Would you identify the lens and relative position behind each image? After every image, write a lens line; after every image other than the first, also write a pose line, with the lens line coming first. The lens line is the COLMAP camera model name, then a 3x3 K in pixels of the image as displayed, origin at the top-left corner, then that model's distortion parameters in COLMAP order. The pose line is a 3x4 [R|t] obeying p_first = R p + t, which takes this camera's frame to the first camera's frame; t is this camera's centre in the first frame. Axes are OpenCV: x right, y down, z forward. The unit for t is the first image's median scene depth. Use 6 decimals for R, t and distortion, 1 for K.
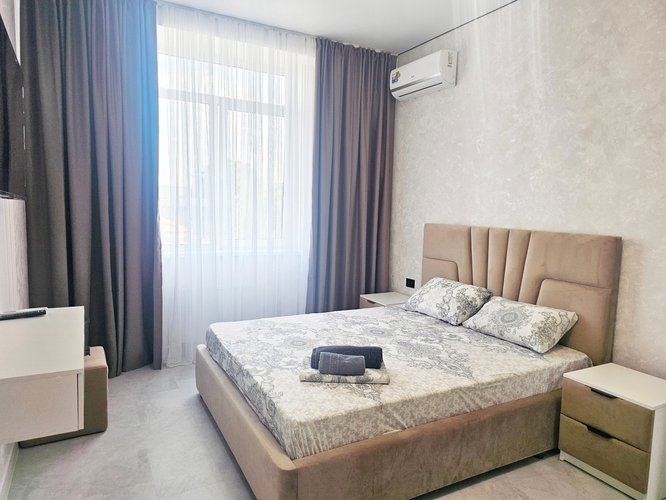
lens RADIAL K [[447.6, 0, 335.6], [0, 447.6, 252.2], [0, 0, 1]] dist [0.042553, -0.028737]
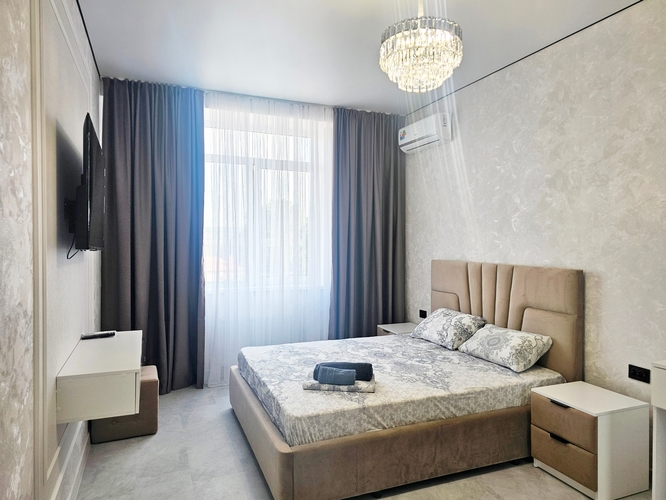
lens RADIAL K [[447.6, 0, 336.0], [0, 447.6, 246.6], [0, 0, 1]] dist [0.042553, -0.028737]
pose [[0.994088, -0.022299, -0.106266, 0.118435], [0.012281, 0.995496, -0.094010, 0.007533], [0.107884, 0.092149, 0.989884, -0.206501]]
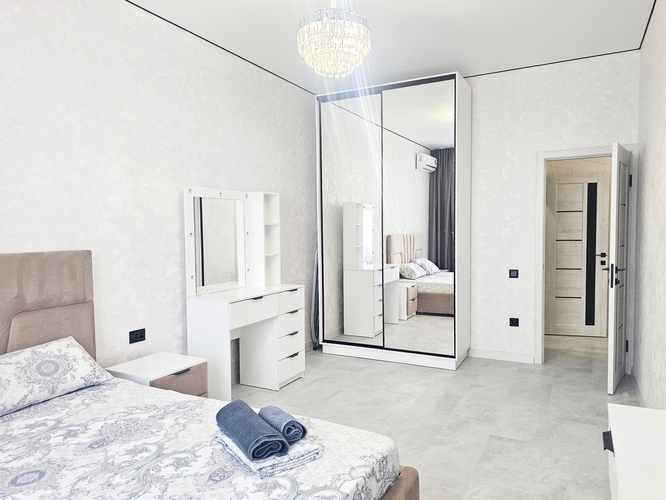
lens RADIAL K [[474.1, 0, 334.8], [0, 474.1, 252.4], [0, 0, 1]] dist [0.032127, 0.001125]
pose [[-0.557237, -0.062682, 0.827984, -0.560130], [0.081736, 0.988163, 0.129817, -0.116580], [-0.826321, 0.140015, -0.545518, 1.052281]]
